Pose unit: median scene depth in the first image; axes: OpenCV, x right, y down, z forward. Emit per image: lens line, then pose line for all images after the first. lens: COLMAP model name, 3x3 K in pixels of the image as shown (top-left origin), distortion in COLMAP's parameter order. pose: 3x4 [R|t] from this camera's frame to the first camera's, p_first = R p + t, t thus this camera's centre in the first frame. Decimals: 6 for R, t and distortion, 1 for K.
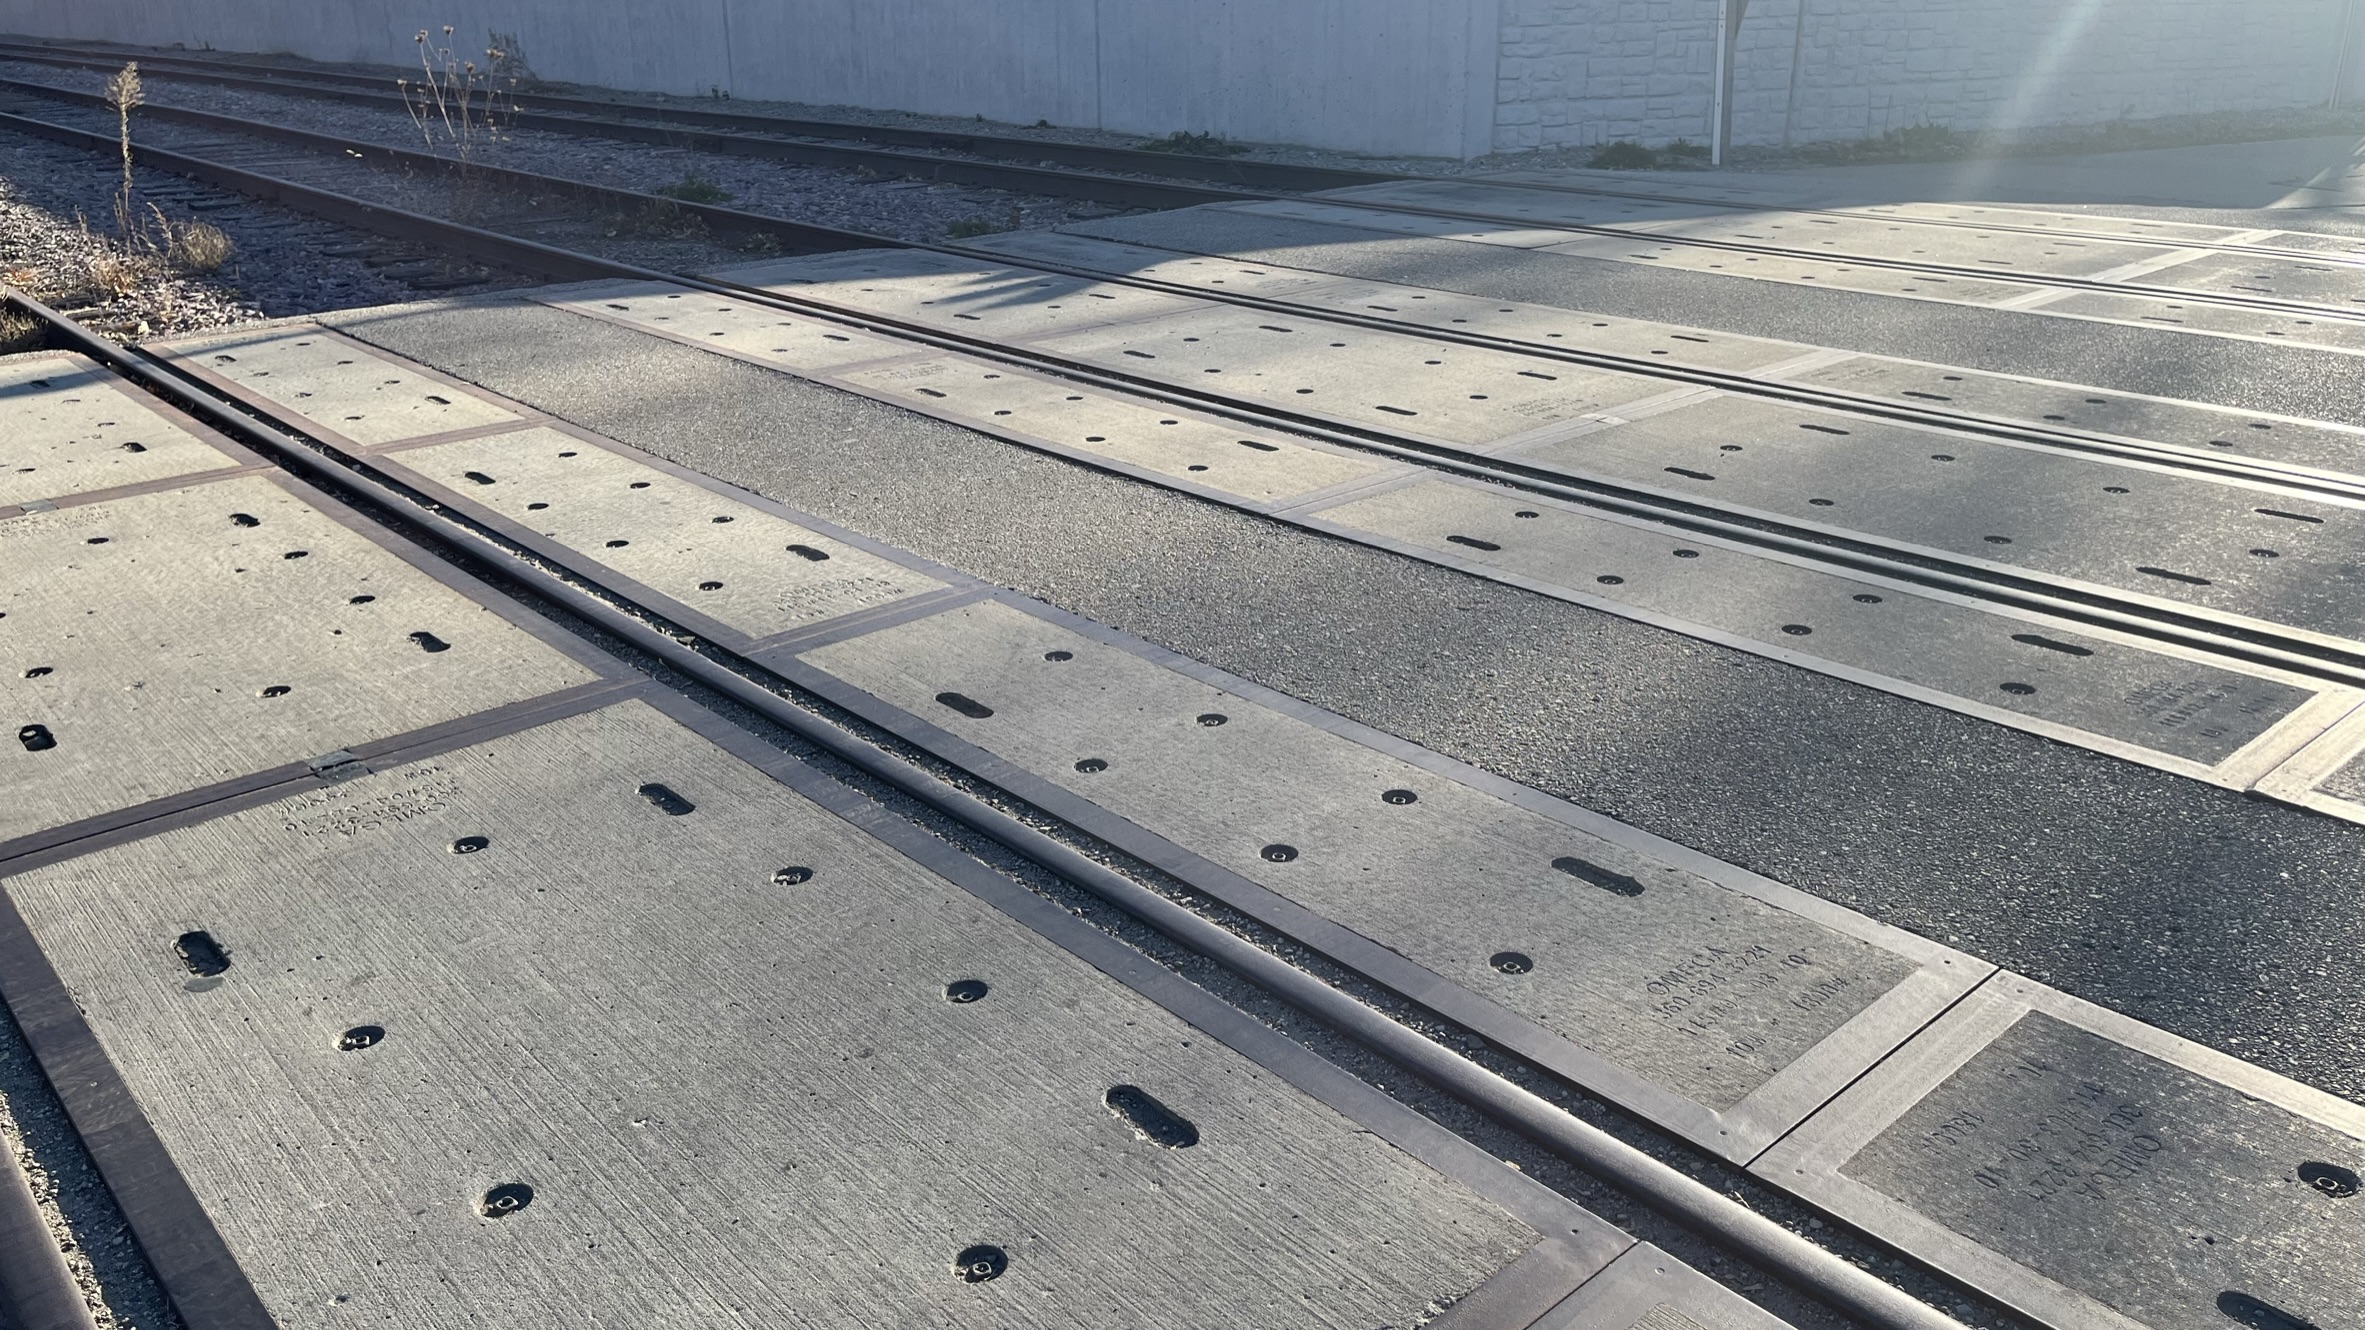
lens RADIAL K [[1772.0, 0, 1169.4], [0, 1772.0, 652.3], [0, 0, 1]] dist [0.095096, -0.135554]
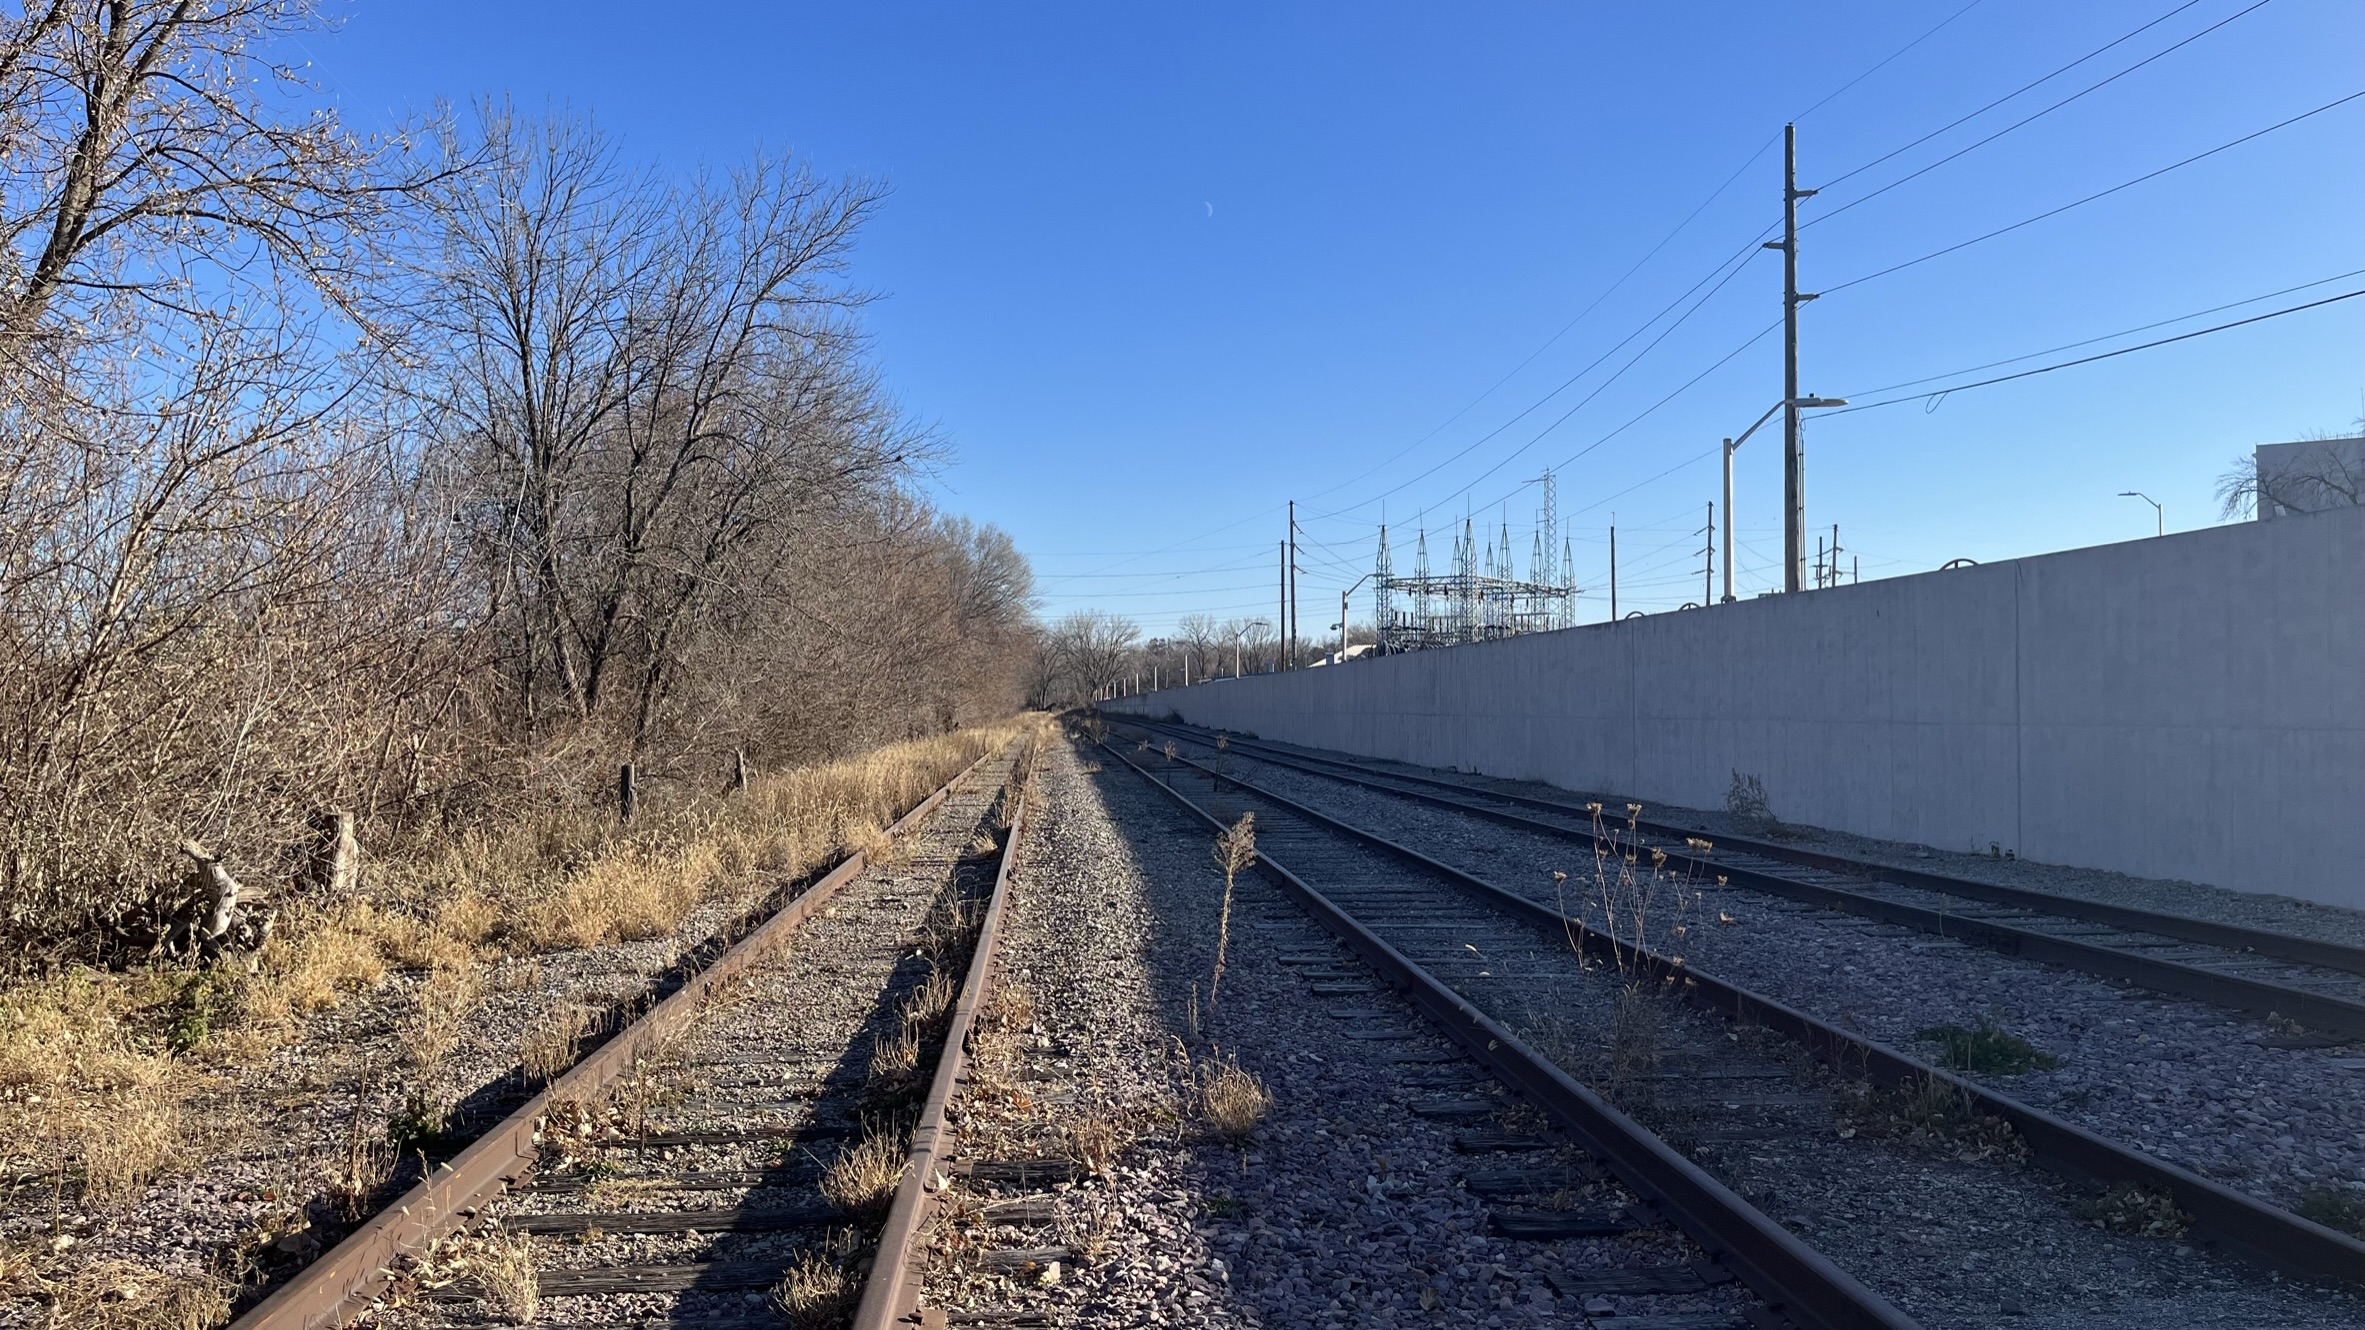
lens RADIAL K [[1770.1, 0, 1193.9], [0, 1770.1, 640.3], [0, 0, 1]] dist [0.088227, -0.129299]
pose [[0.799569, -0.012812, -0.600437, -0.073754], [-0.221250, 0.923173, -0.314325, -0.087174], [0.558335, 0.384172, 0.735306, 0.223386]]
